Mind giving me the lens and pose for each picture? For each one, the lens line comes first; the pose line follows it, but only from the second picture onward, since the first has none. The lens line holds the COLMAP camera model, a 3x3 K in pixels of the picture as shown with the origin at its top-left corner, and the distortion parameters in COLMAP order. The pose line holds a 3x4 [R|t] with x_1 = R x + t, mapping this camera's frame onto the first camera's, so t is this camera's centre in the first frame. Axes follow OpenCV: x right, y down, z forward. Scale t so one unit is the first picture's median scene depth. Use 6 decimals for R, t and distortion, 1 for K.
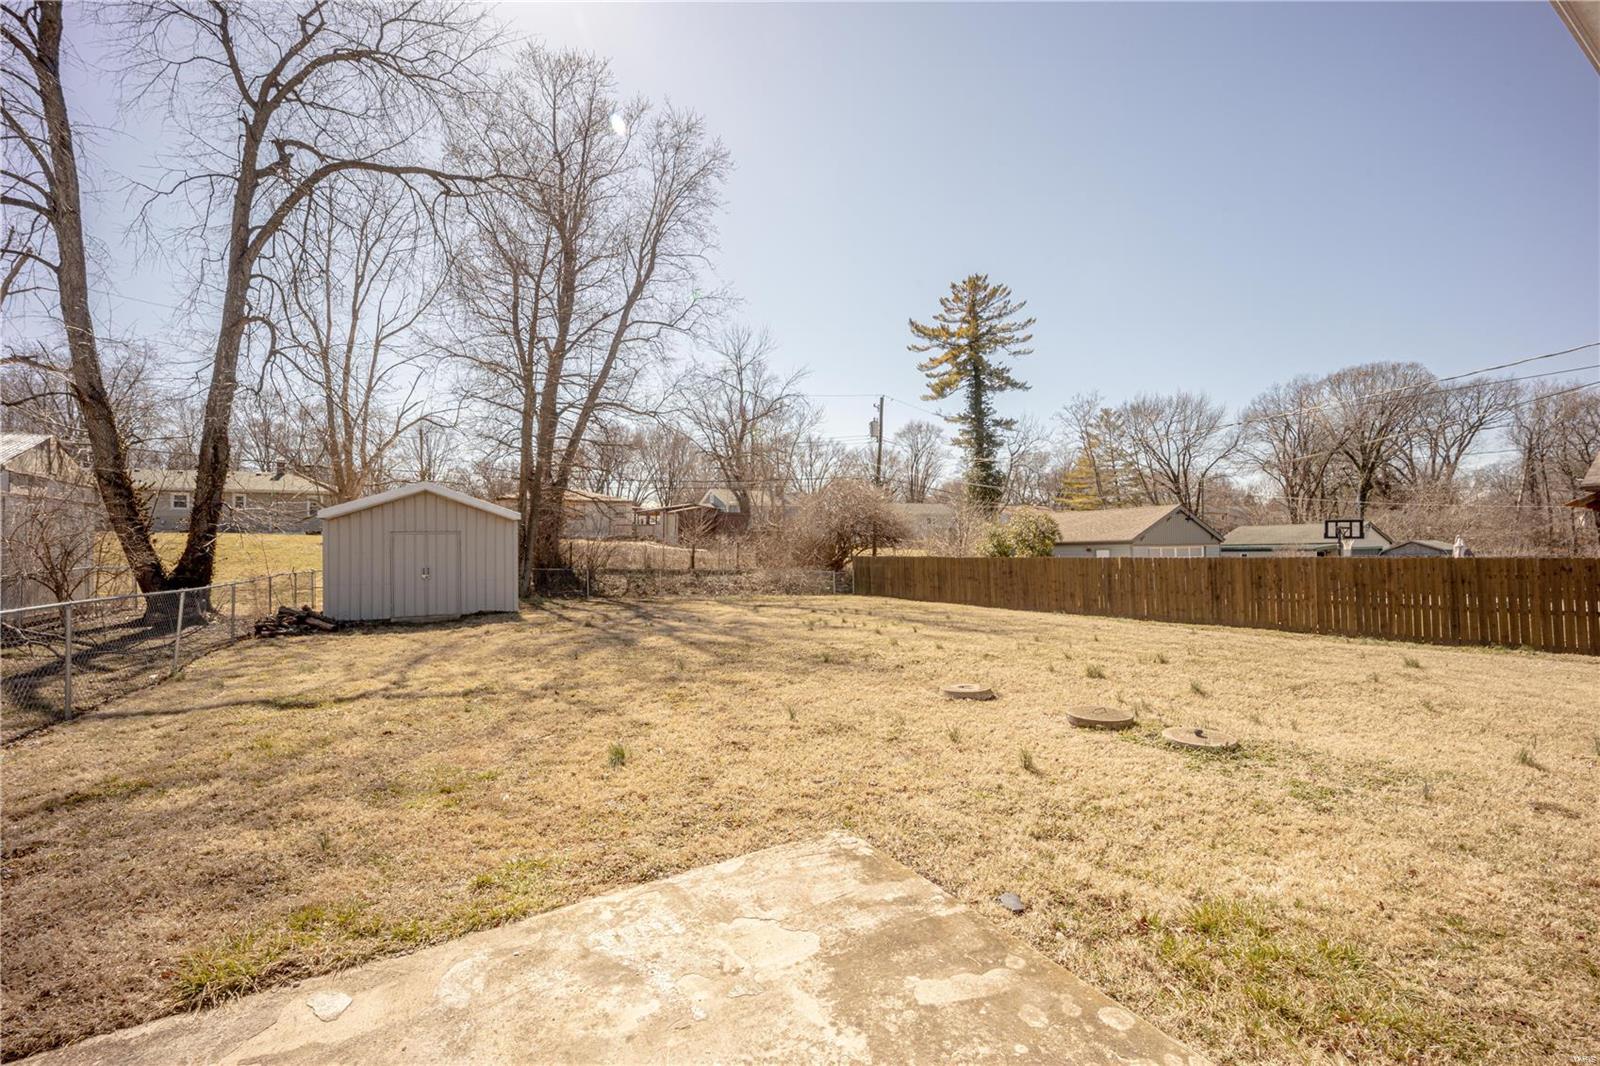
lens RADIAL K [[657.8, 0, 800.4], [0, 657.8, 535.7], [0, 0, 1]] dist [-0.014528, -0.000451]
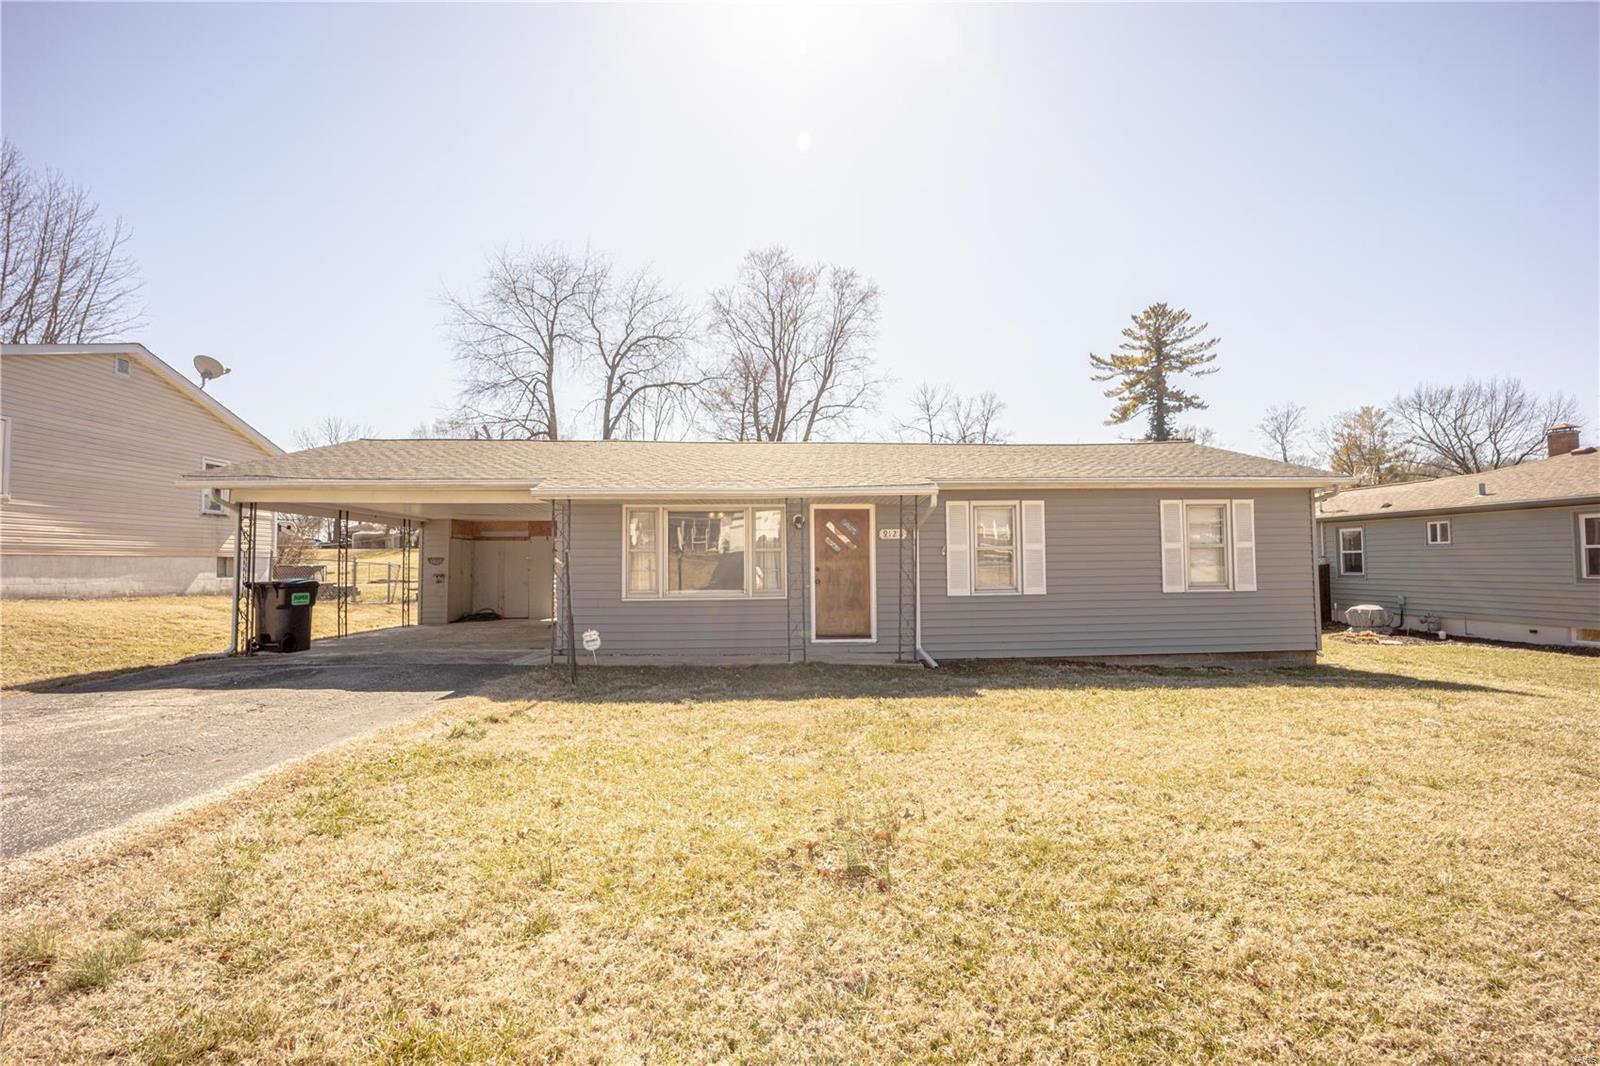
lens RADIAL K [[657.8, 0, 799.2], [0, 657.8, 534.6], [0, 0, 1]] dist [-0.014528, -0.000451]
pose [[0.904699, -0.016486, -0.425733, 0.221843], [0.008138, 0.999737, -0.021421, -0.004710], [0.425974, 0.015915, 0.904595, -0.243456]]
